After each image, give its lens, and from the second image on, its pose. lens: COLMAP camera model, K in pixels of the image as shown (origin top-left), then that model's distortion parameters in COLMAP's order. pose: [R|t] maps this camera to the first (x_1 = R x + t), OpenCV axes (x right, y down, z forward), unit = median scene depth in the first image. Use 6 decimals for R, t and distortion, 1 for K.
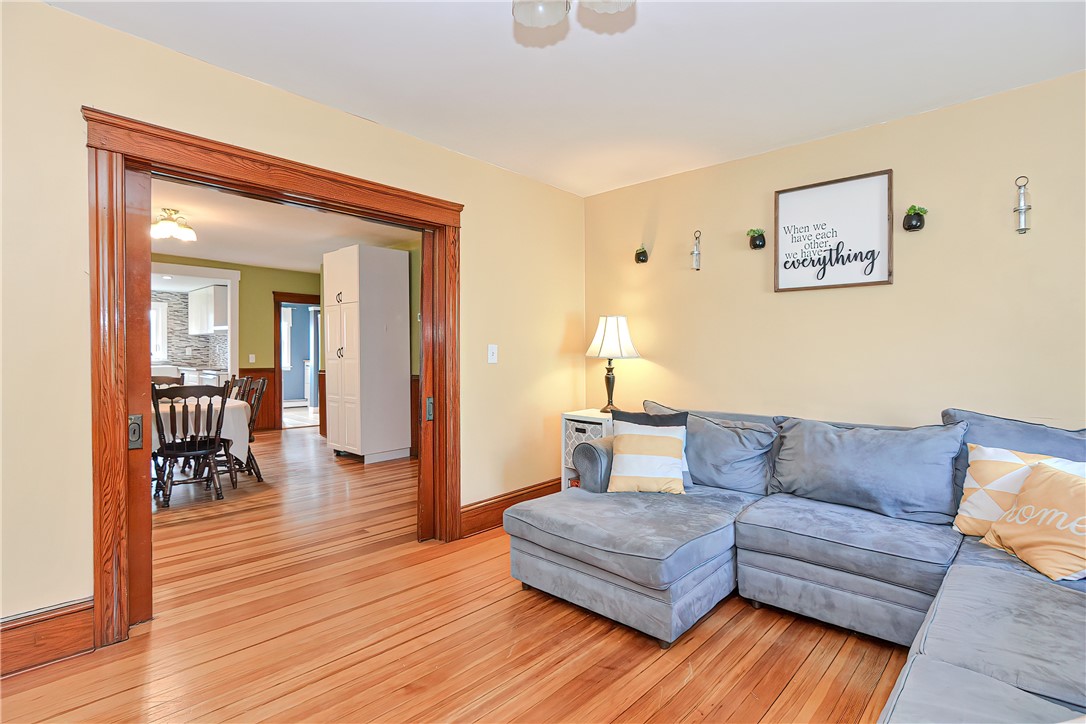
lens RADIAL K [[529.5, 0, 536.0], [0, 529.5, 348.7], [0, 0, 1]] dist [-0.006598, -0.000102]
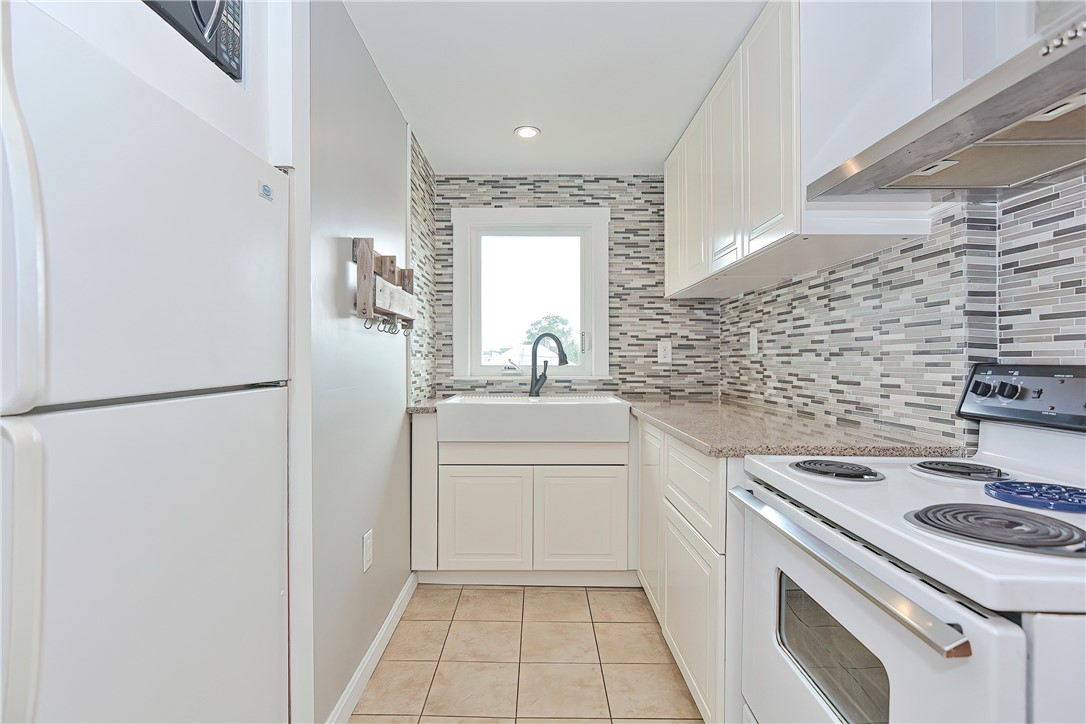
lens RADIAL K [[535.9, 0, 540.7], [0, 535.9, 357.5], [0, 0, 1]] dist [-0.032933, 0.017357]
pose [[0.697331, -0.006658, -0.716718, -0.592759], [0.003425, 0.999976, -0.005957, 0.013009], [0.716741, 0.001699, 0.697337, 0.893077]]
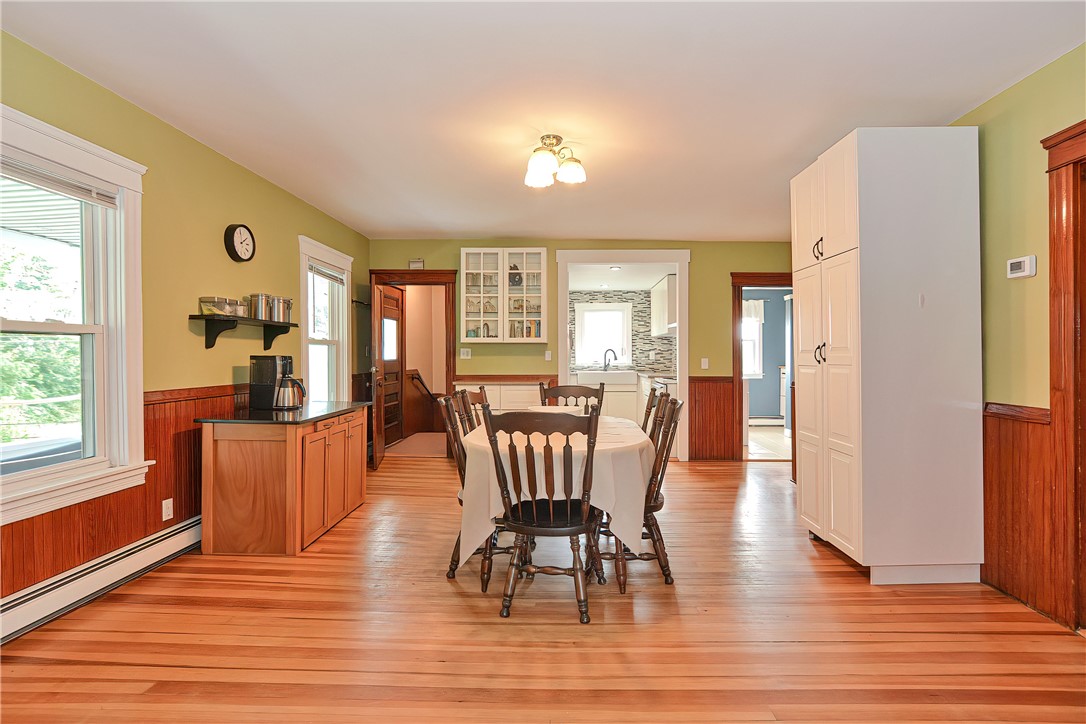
lens RADIAL K [[541.6, 0, 562.9], [0, 541.6, 364.1], [0, 0, 1]] dist [-0.002183, 0.000258]
pose [[0.685052, 0.006999, -0.728461, -0.109895], [0.006854, 0.999848, 0.016052, 0.005241], [0.728462, -0.015989, 0.684899, 0.318686]]
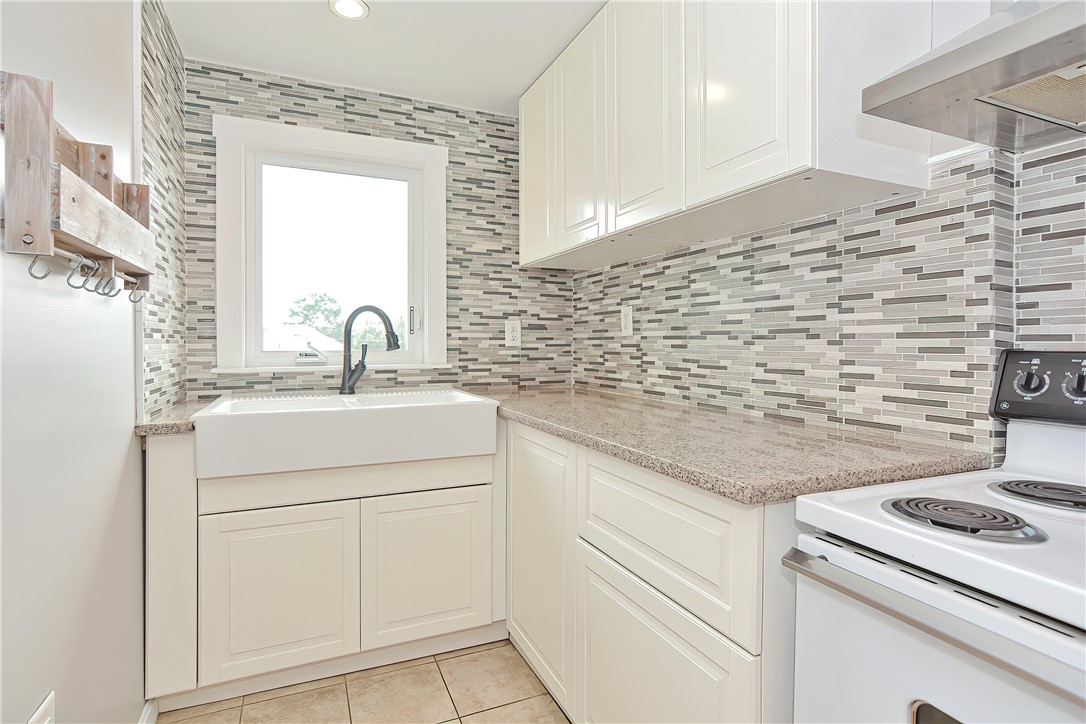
lens RADIAL K [[538.3, 0, 541.5], [0, 538.3, 343.2], [0, 0, 1]] dist [-0.014280, 0.000734]
pose [[0.927648, -0.002285, -0.373448, -0.678660], [0.003922, 0.999986, 0.003625, 0.011793], [0.373434, -0.004827, 0.927644, 0.940050]]
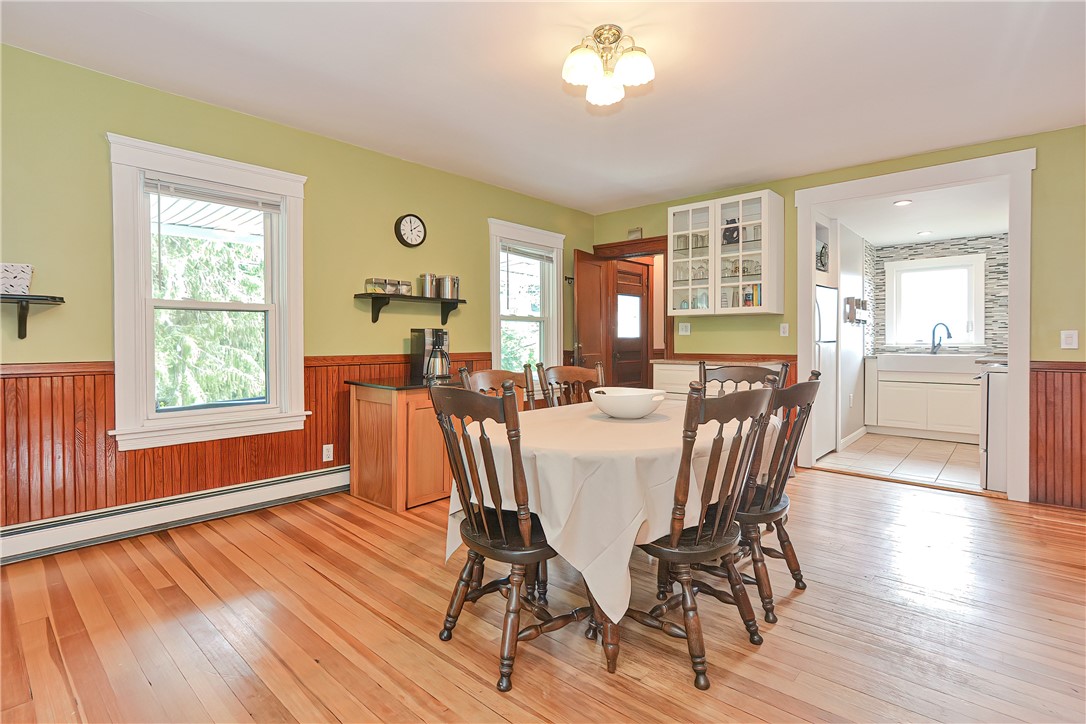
lens RADIAL K [[529.5, 0, 536.0], [0, 529.5, 348.7], [0, 0, 1]] dist [-0.006598, -0.000102]
pose [[0.030522, 0.009968, -0.999484, -0.114573], [0.006993, 0.999924, 0.010186, 0.018771], [0.999510, -0.007300, 0.030450, 0.552016]]
